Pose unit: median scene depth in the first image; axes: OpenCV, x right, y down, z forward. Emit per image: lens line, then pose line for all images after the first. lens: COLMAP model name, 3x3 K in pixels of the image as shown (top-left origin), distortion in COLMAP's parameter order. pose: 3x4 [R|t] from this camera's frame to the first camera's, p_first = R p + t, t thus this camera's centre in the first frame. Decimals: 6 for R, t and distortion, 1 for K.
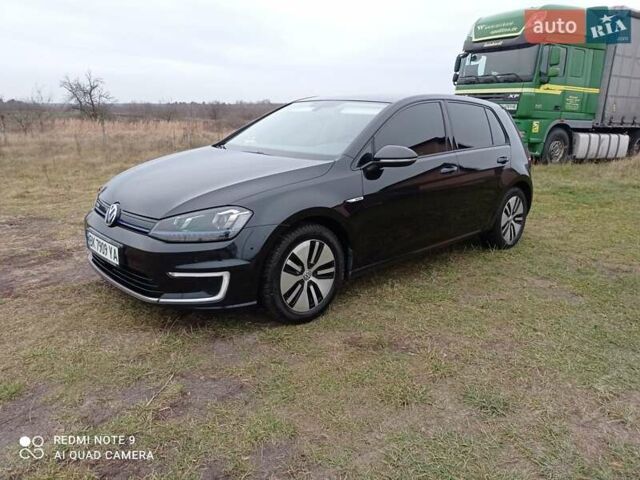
lens RADIAL K [[479.4, 0, 318.1], [0, 479.4, 230.2], [0, 0, 1]] dist [0.025791, -0.013870]
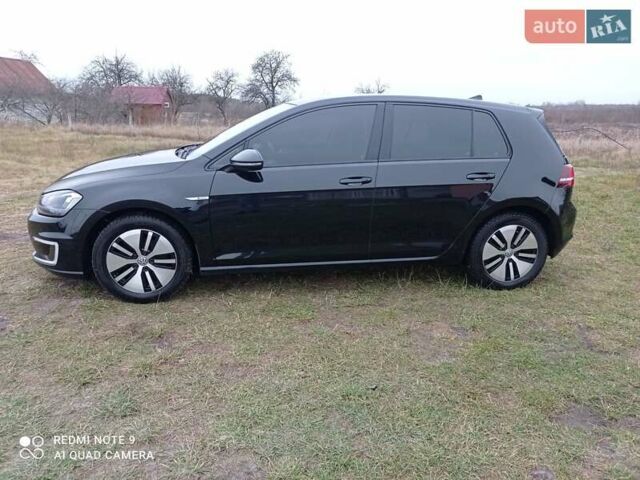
lens RADIAL K [[479.4, 0, 318.1], [0, 479.4, 230.2], [0, 0, 1]] dist [0.025791, -0.013870]
pose [[0.835740, 0.138107, -0.531474, 0.547891], [-0.140976, 0.989379, 0.035412, -0.044307], [0.530720, 0.045330, 0.846334, 0.167702]]
